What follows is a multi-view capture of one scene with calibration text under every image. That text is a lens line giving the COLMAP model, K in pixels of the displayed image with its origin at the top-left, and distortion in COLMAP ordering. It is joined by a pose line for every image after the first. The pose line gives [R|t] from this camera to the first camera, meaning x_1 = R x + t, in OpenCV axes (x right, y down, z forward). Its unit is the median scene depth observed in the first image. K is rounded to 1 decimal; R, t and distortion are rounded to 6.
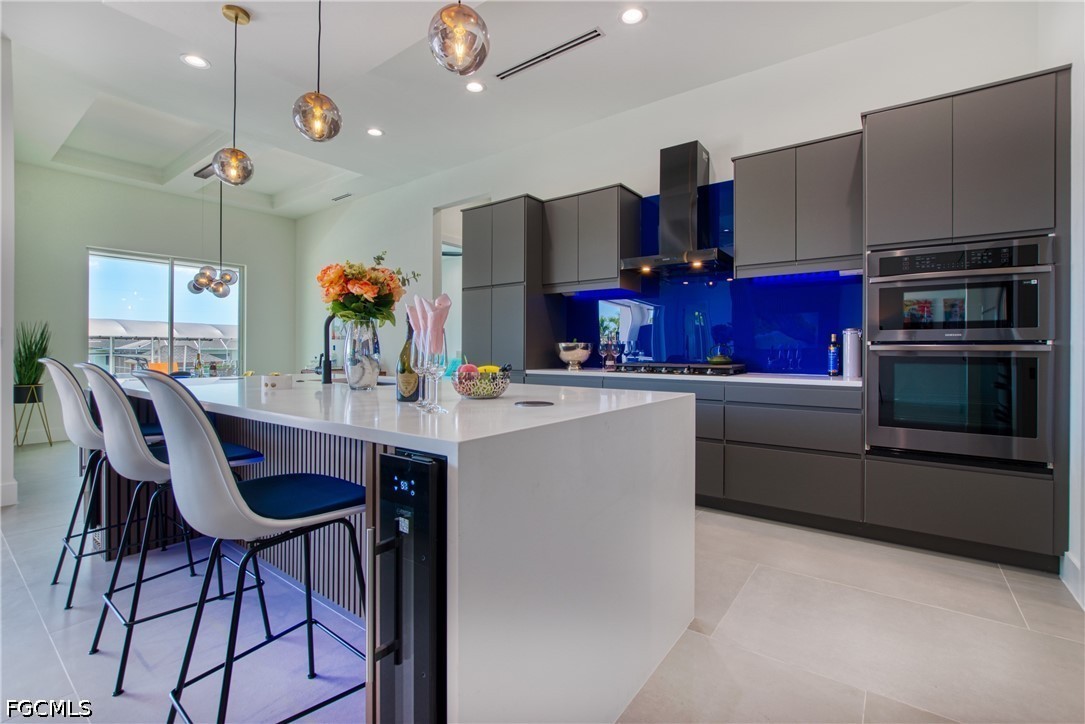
lens RADIAL K [[474.7, 0, 553.3], [0, 474.7, 359.4], [0, 0, 1]] dist [-0.017405, 0.001009]
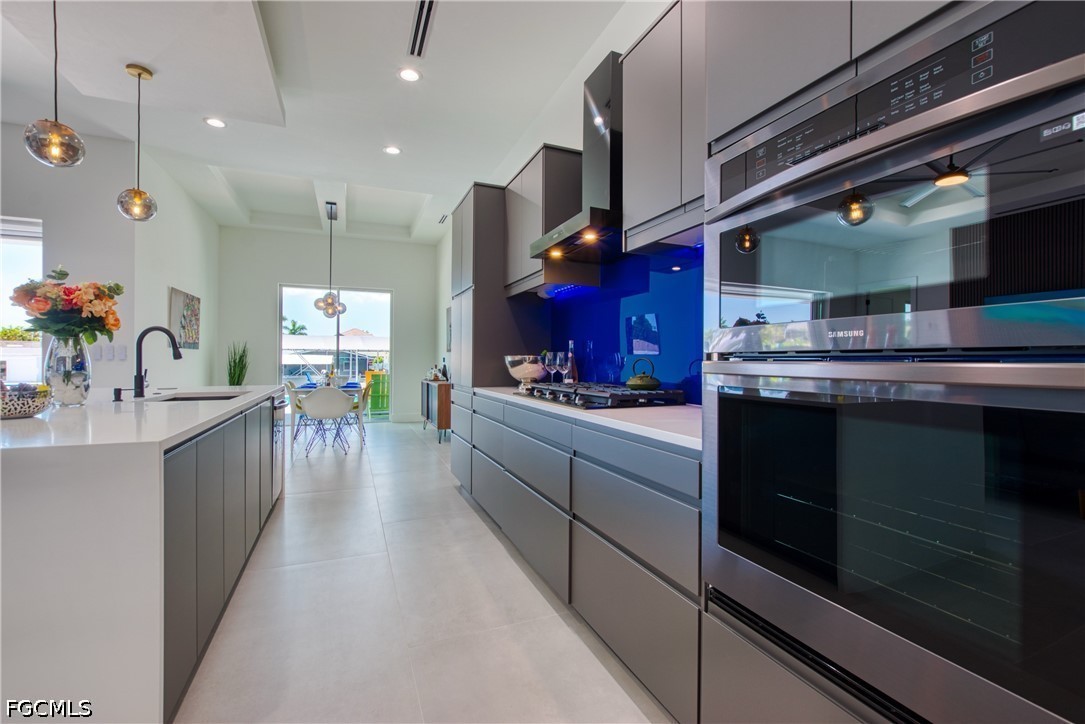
lens RADIAL K [[472.0, 0, 541.6], [0, 472.0, 365.9], [0, 0, 1]] dist [0.000424, 0.000202]
pose [[0.853745, 0.007024, -0.520644, 0.570319], [-0.011022, 0.999929, -0.004585, -0.016614], [0.520574, 0.009653, 0.853762, 0.390062]]
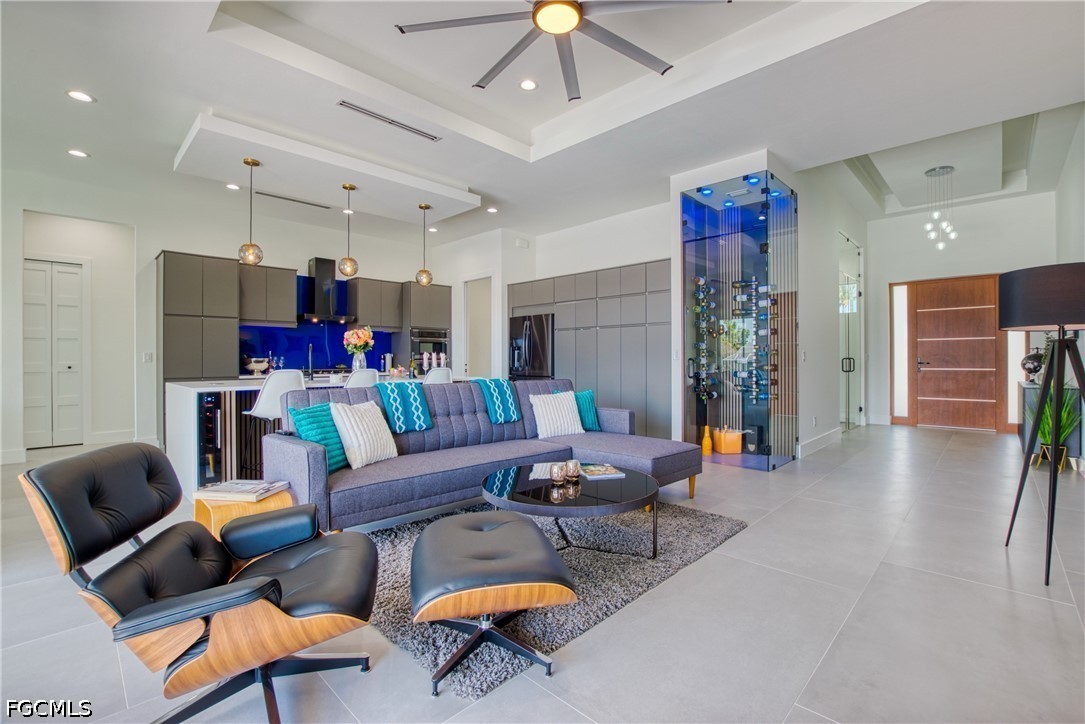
lens RADIAL K [[479.4, 0, 546.0], [0, 479.4, 360.7], [0, 0, 1]] dist [-0.034435, 0.000239]
pose [[0.136154, -0.009235, 0.990645, -1.600030], [0.012116, 0.999897, 0.007656, -0.030013], [-0.990614, 0.010961, 0.136252, -0.176106]]
